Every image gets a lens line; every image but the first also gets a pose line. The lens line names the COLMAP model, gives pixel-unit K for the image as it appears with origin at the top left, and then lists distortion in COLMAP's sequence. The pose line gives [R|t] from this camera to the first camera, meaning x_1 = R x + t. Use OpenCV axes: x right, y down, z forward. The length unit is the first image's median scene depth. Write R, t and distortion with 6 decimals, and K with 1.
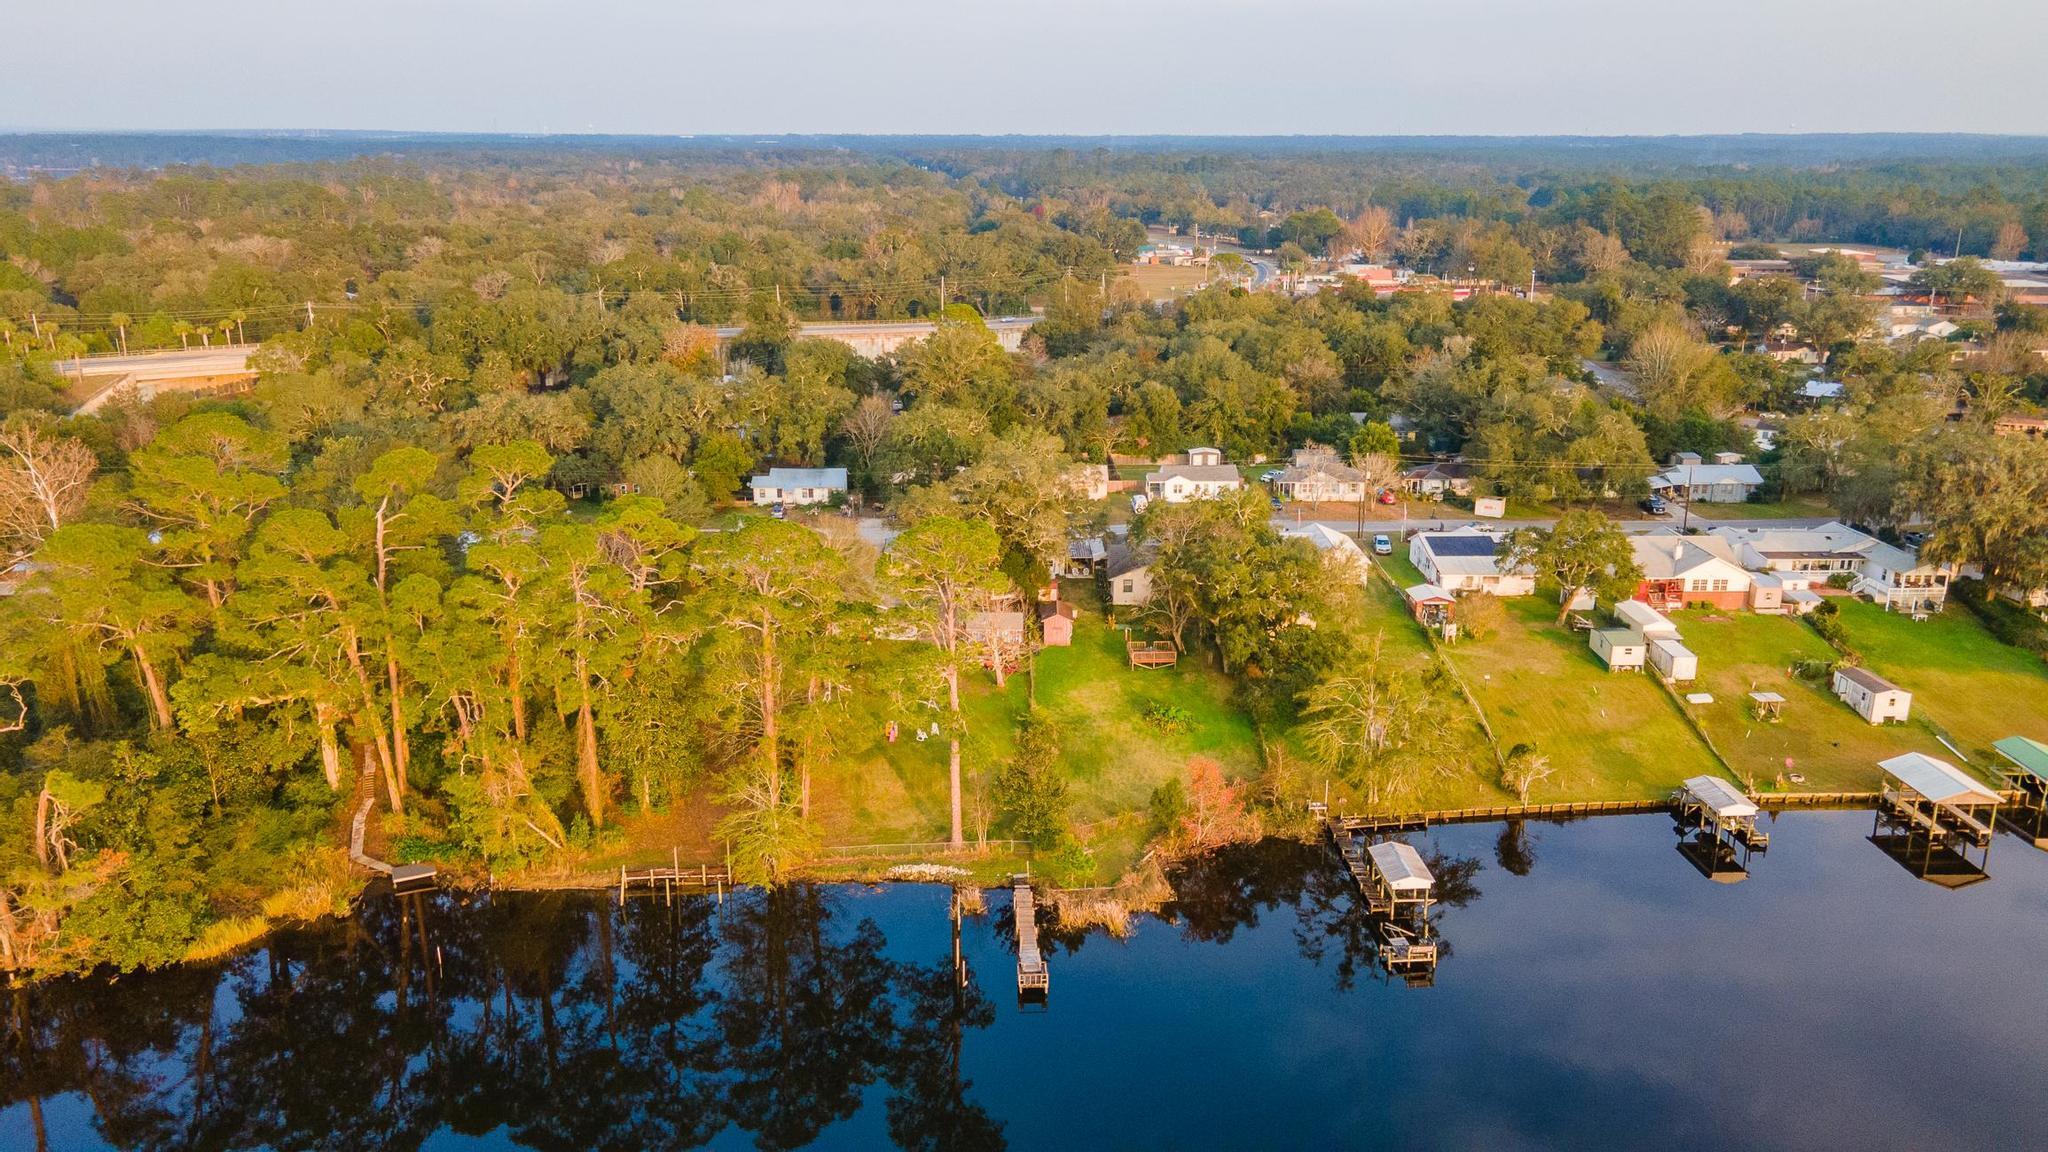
lens RADIAL K [[1504.8, 0, 1015.5], [0, 1504.8, 586.9], [0, 0, 1]] dist [0.036176, 0.007692]
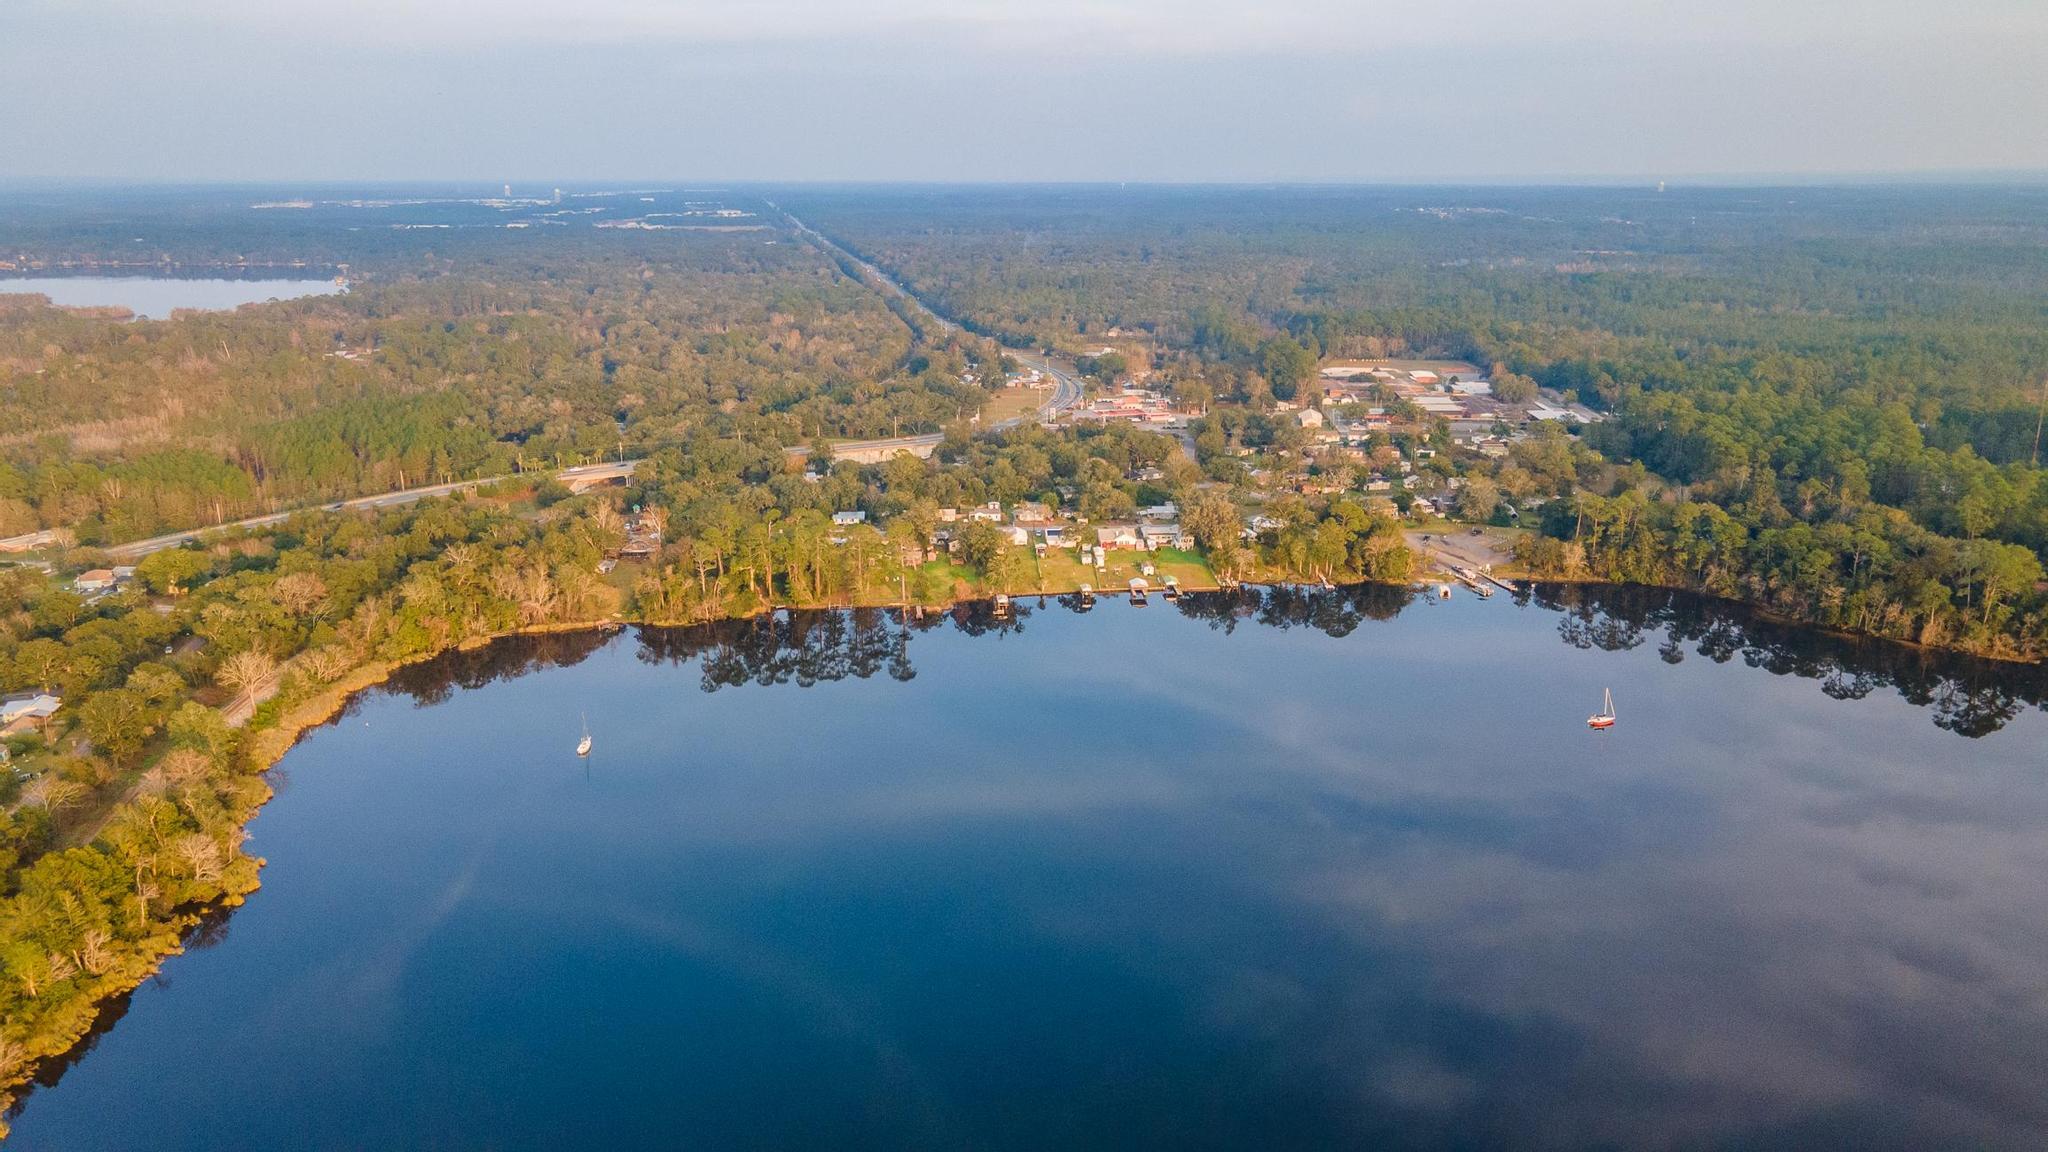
lens RADIAL K [[1504.8, 0, 1023.8], [0, 1504.8, 578.2], [0, 0, 1]] dist [0.036176, 0.007692]
pose [[0.999124, -0.015741, 0.038781, 0.085386], [0.016871, 0.999438, -0.028982, 0.149652], [-0.038303, 0.029611, 0.998827, -2.050956]]
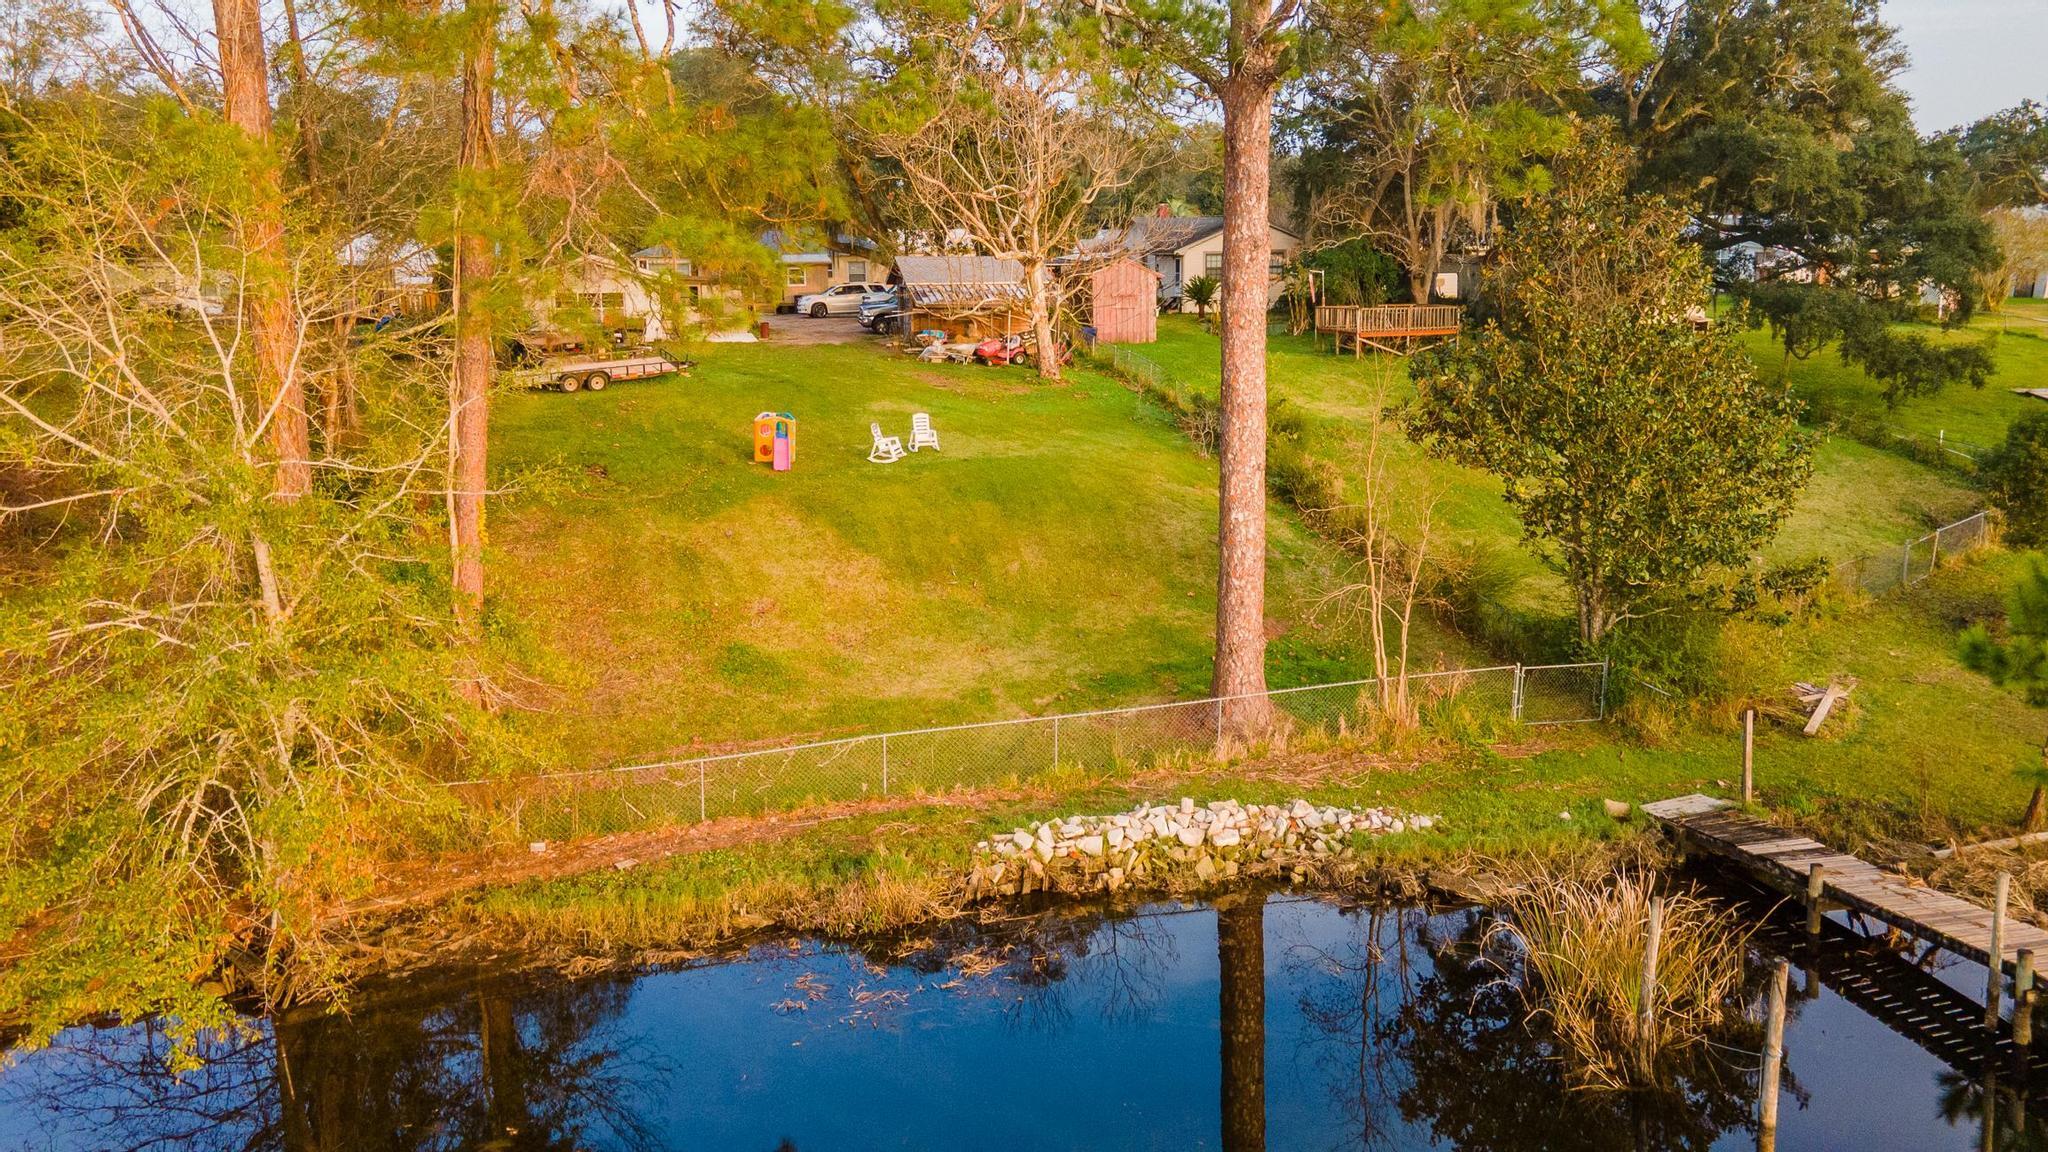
lens RADIAL K [[1504.8, 0, 1026.1], [0, 1504.8, 577.5], [0, 0, 1]] dist [0.036176, 0.007692]
pose [[0.973699, -0.058427, 0.220218, -0.070354], [0.078438, 0.993438, -0.083240, 0.103939], [-0.213910, 0.098324, 0.971892, 0.500626]]
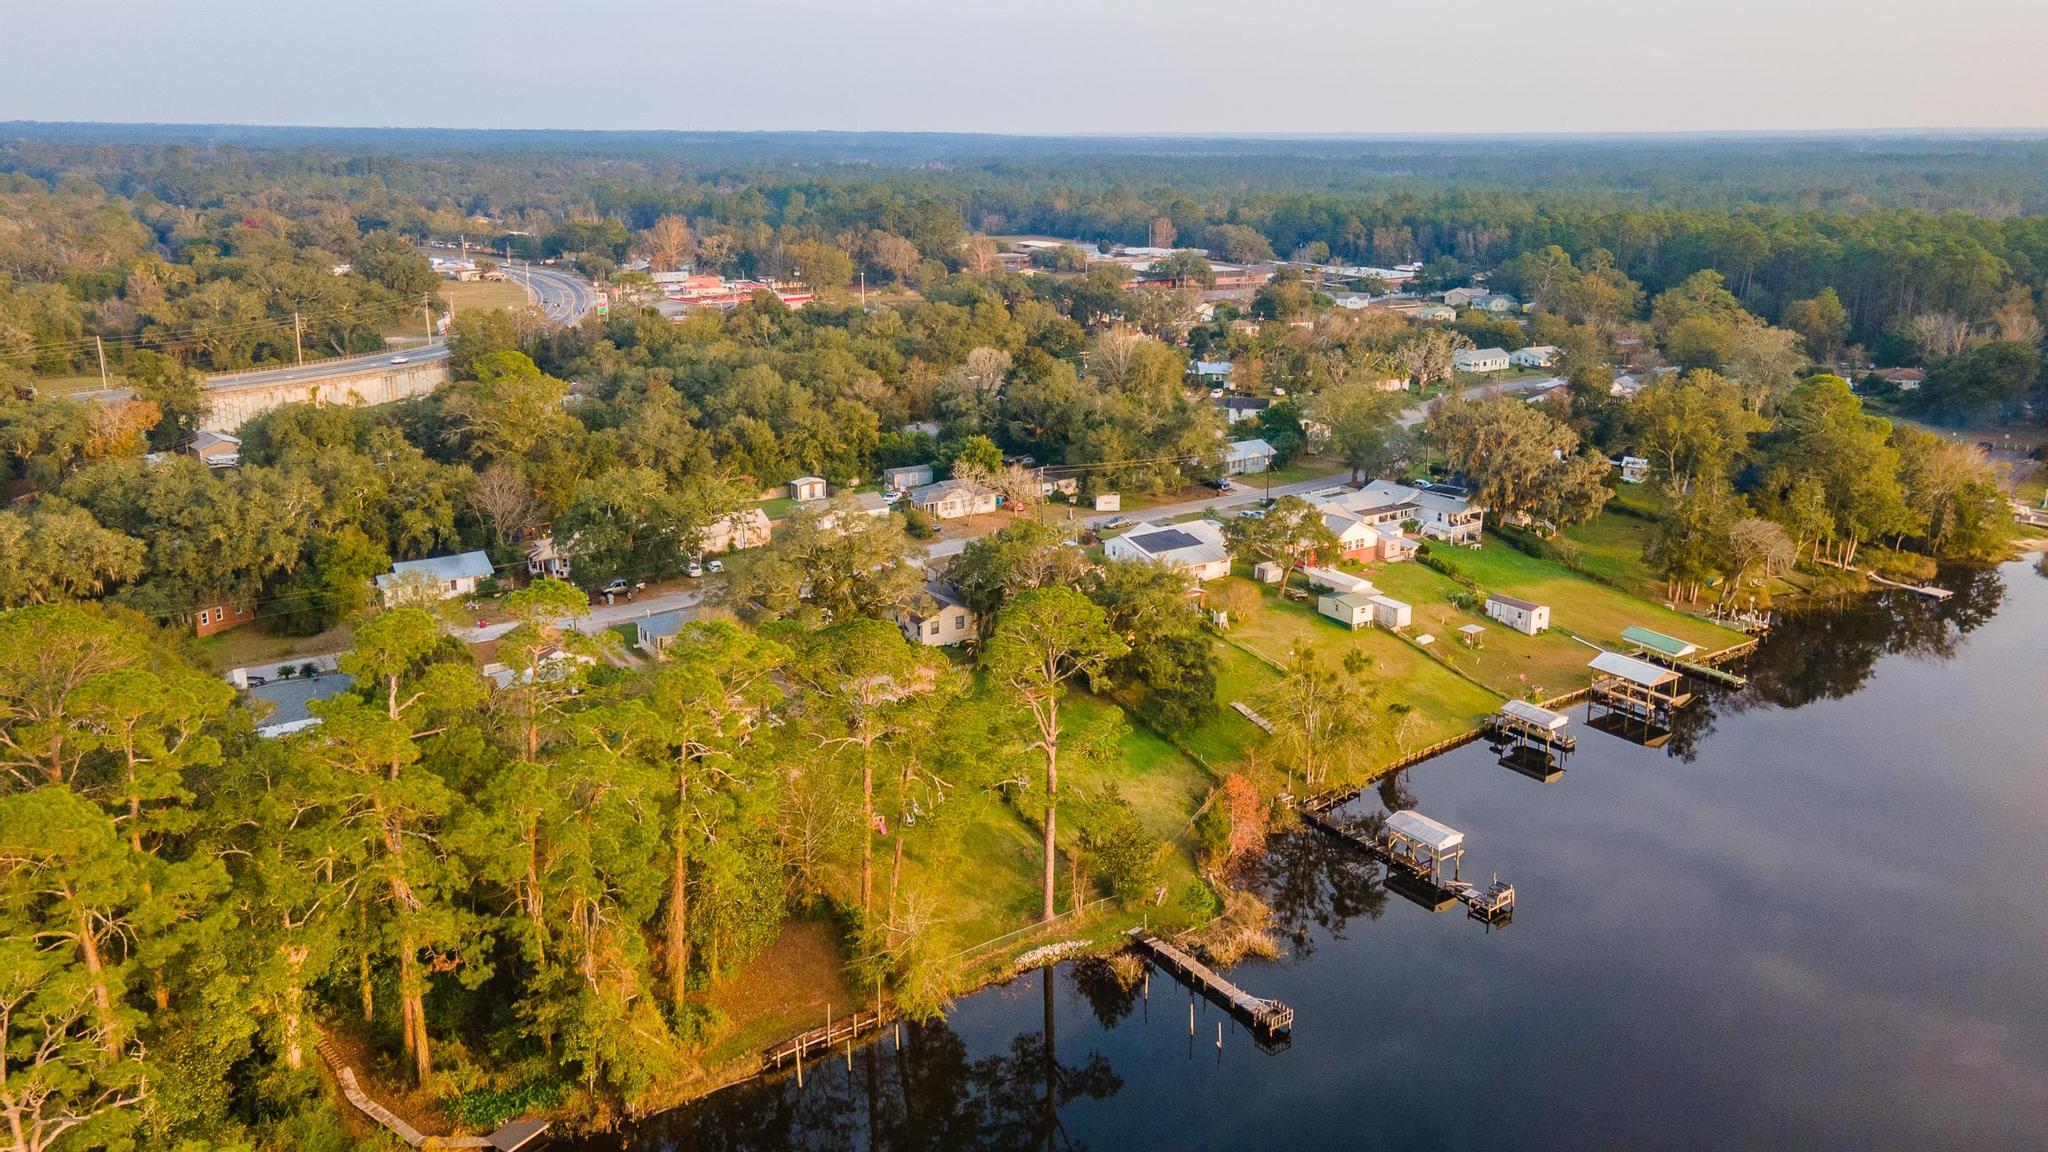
lens RADIAL K [[1504.8, 0, 1016.0], [0, 1504.8, 562.8], [0, 0, 1]] dist [0.036176, 0.007692]
pose [[0.844826, -0.148170, 0.514115, -0.327540], [0.153602, 0.987607, 0.032223, -0.057220], [-0.512519, 0.051746, 0.857116, 0.100664]]
